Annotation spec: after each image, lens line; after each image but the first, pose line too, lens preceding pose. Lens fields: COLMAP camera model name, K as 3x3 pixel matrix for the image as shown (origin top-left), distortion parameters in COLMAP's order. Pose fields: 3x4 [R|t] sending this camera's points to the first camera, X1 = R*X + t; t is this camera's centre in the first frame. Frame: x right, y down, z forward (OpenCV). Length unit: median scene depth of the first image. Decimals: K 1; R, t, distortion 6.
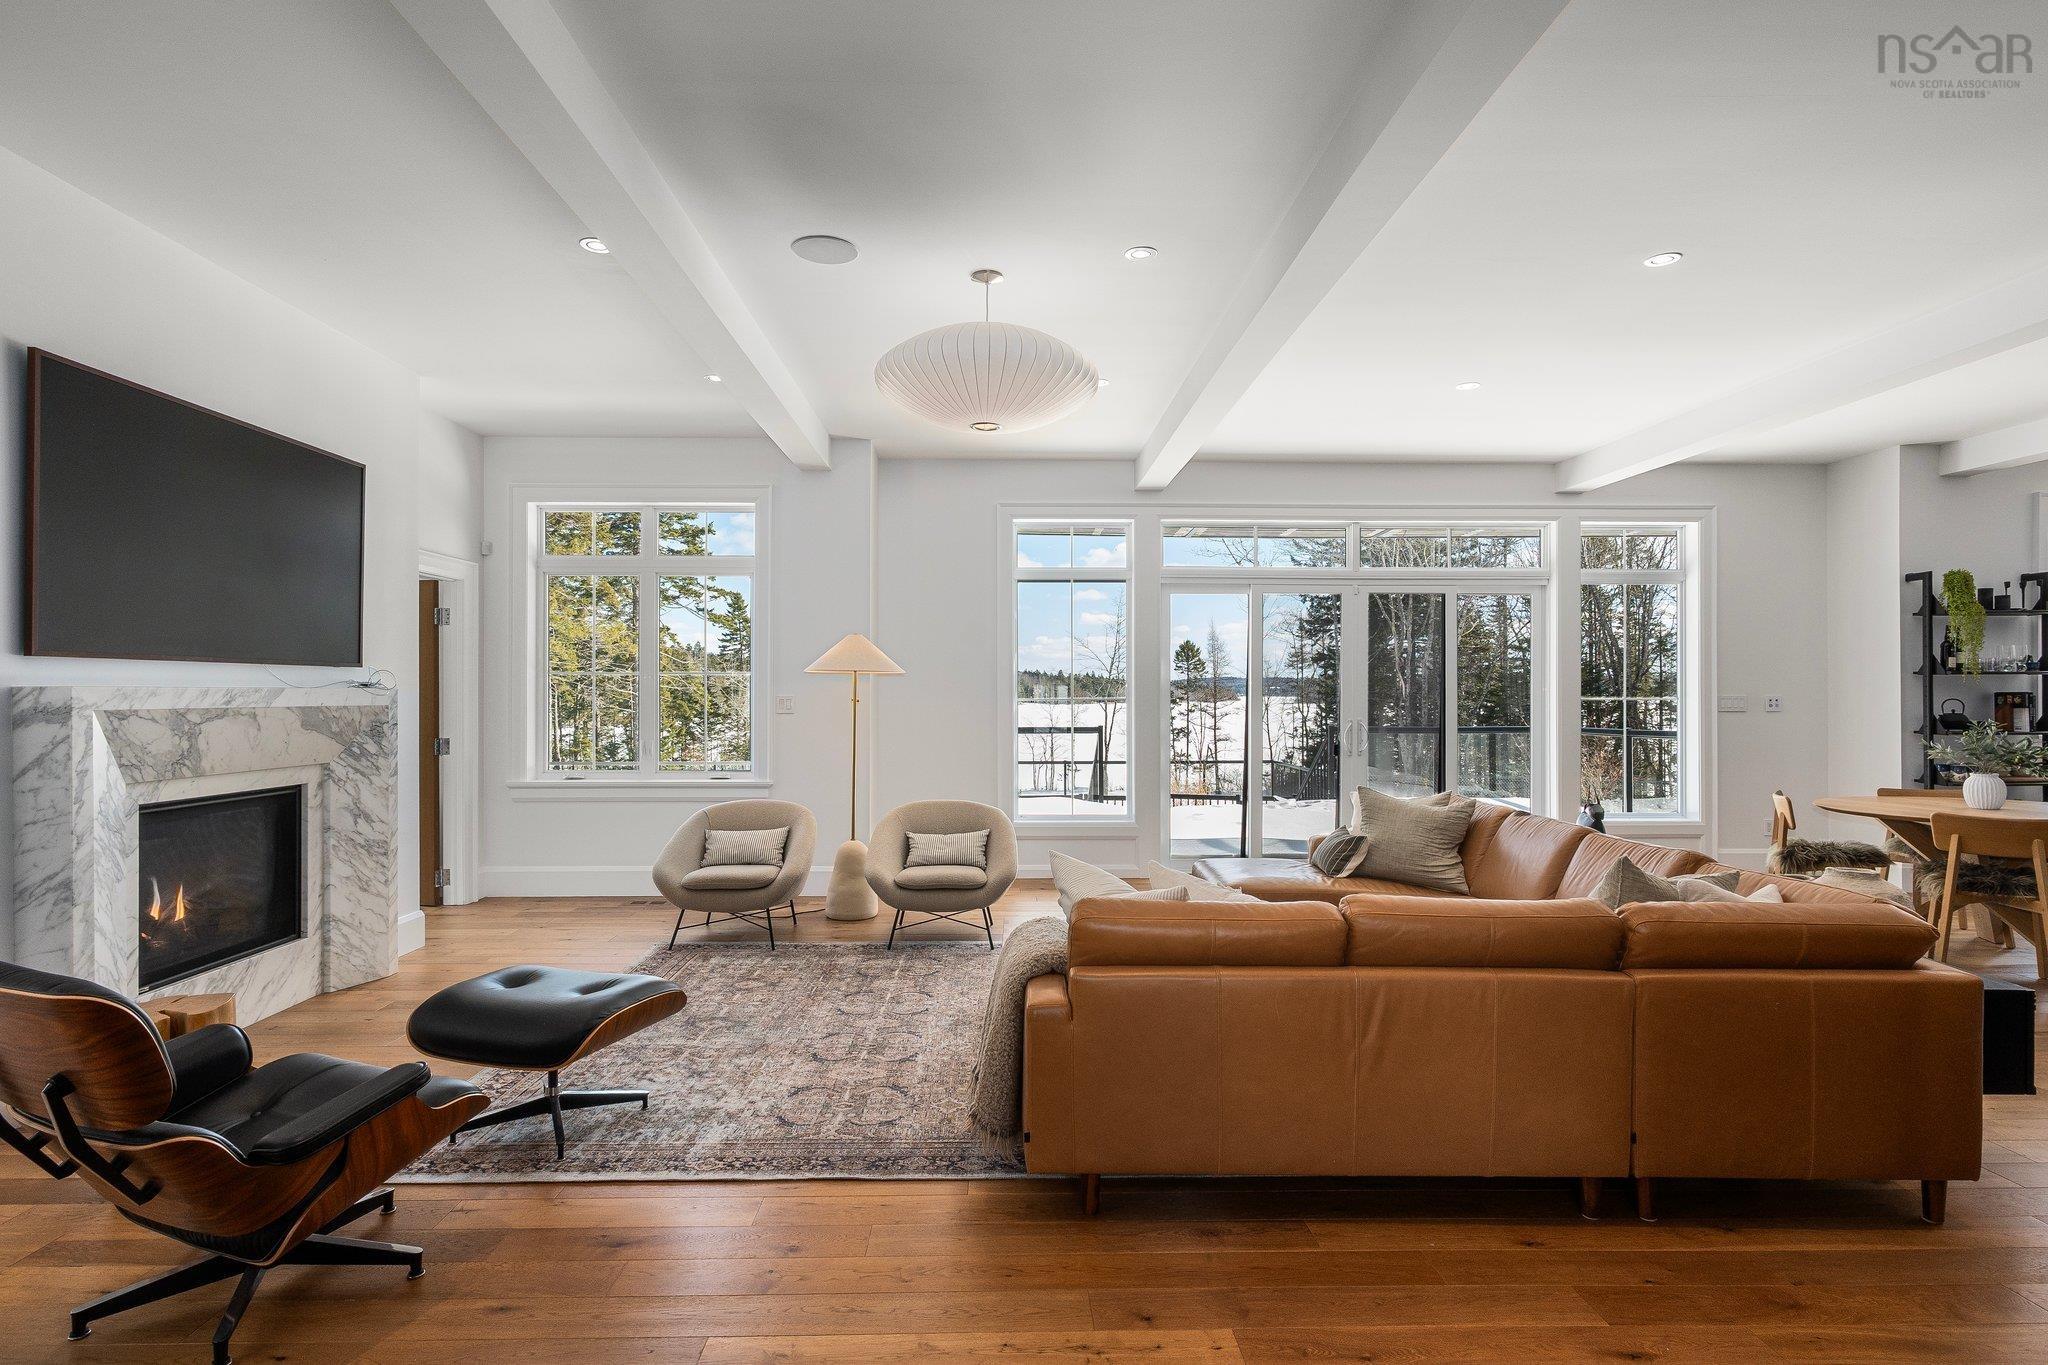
lens RADIAL K [[1039.1, 0, 1018.8], [0, 1039.1, 688.2], [0, 0, 1]] dist [0.000008, 0.004886]
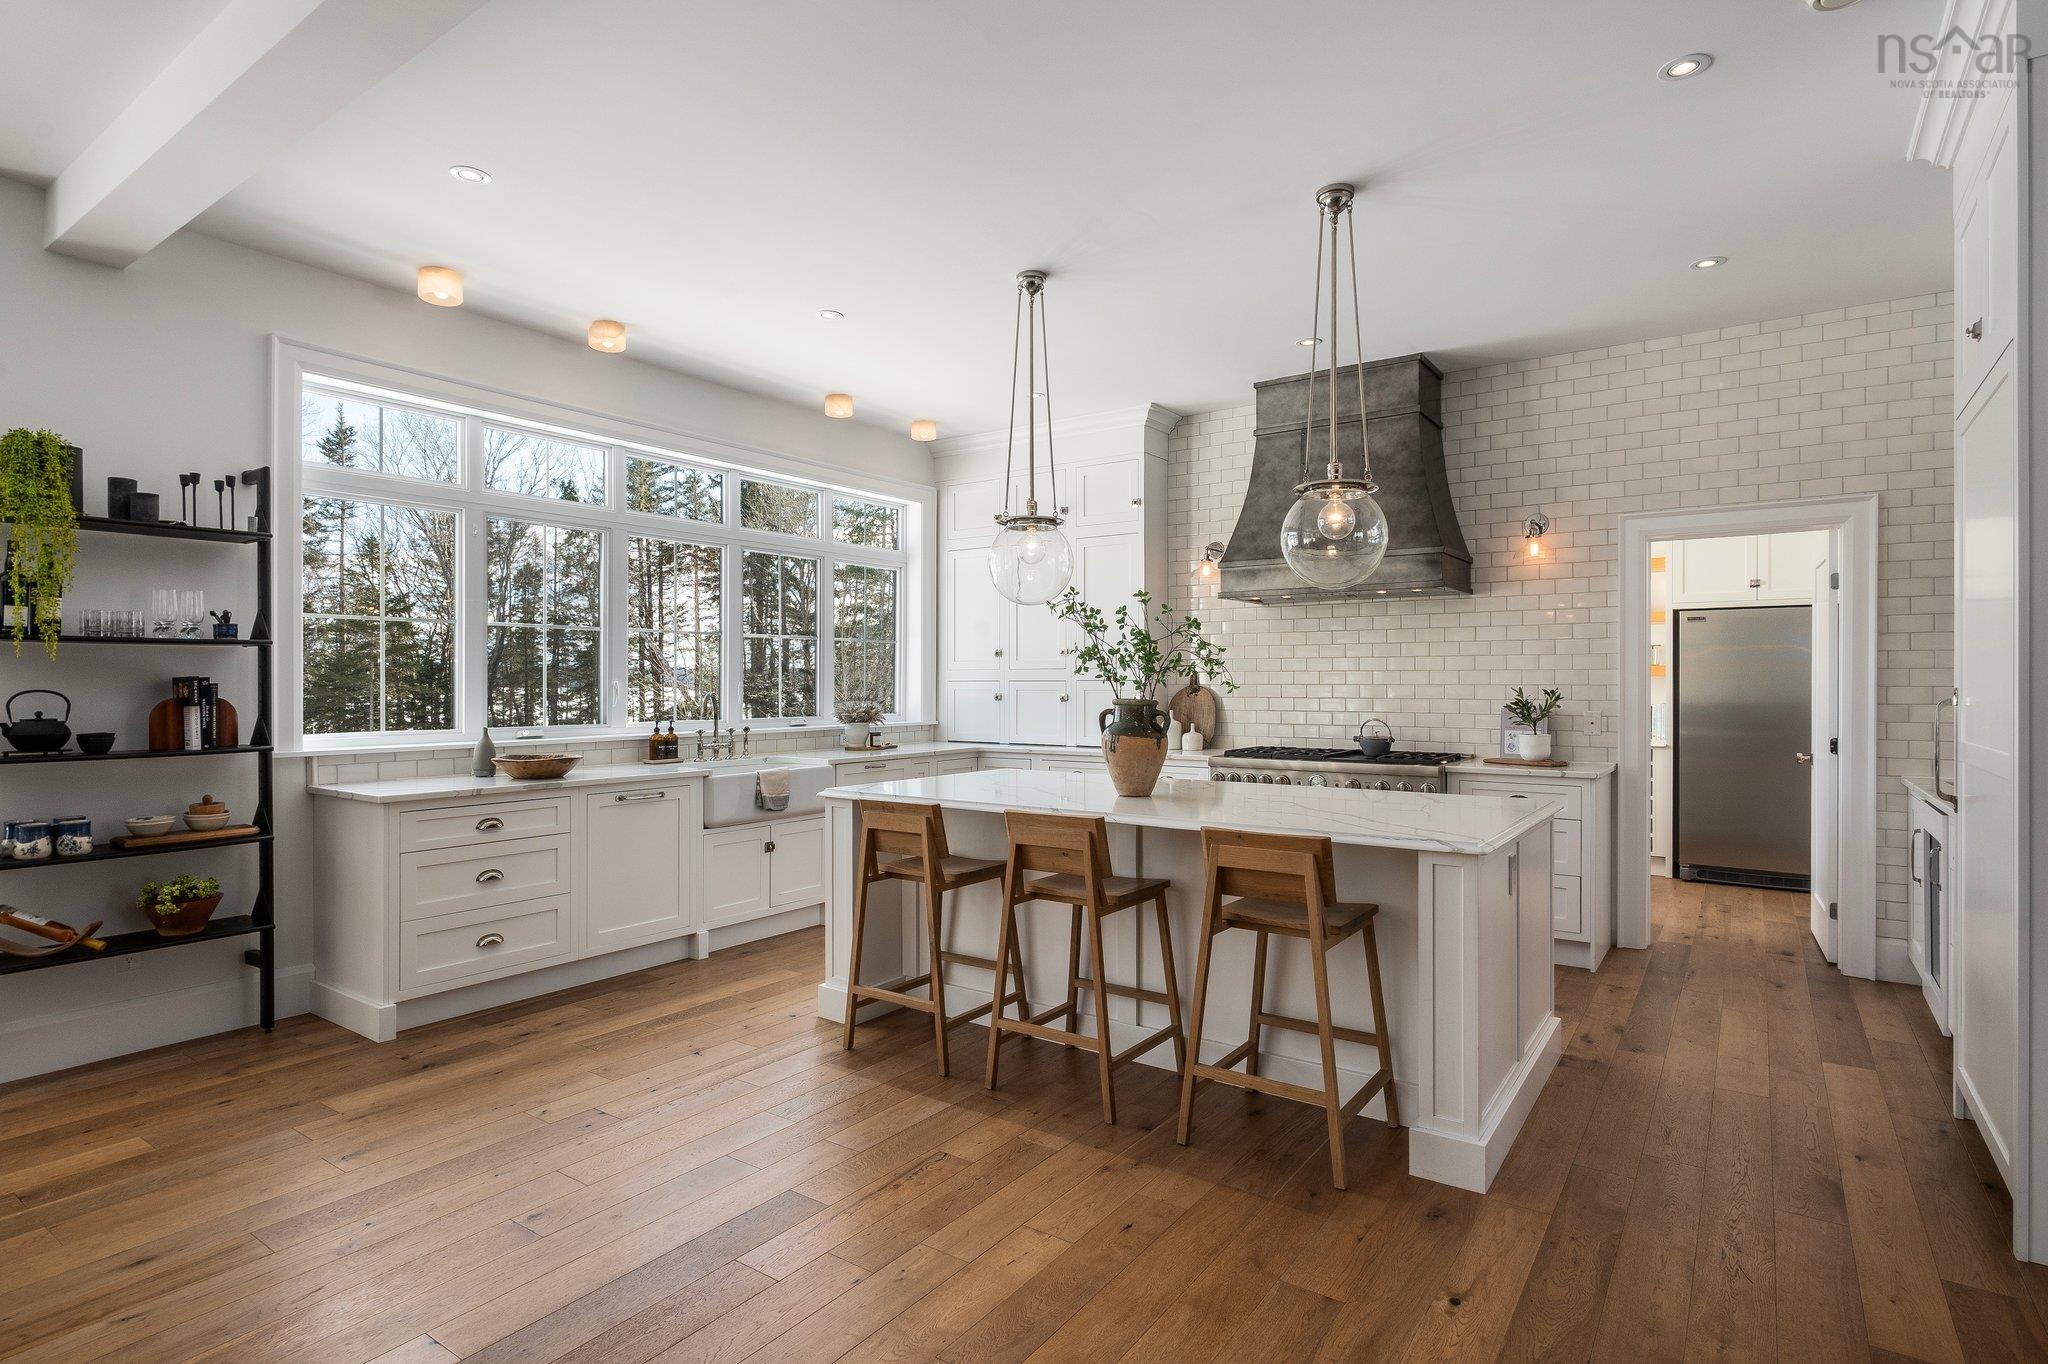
lens RADIAL K [[1039.1, 0, 1038.8], [0, 1039.1, 686.2], [0, 0, 1]] dist [0.000008, 0.004886]
pose [[0.595440, -0.003507, 0.803392, 1.114049], [-0.001668, 0.999983, 0.005601, 0.006876], [-0.803398, -0.004675, 0.595424, 0.454532]]
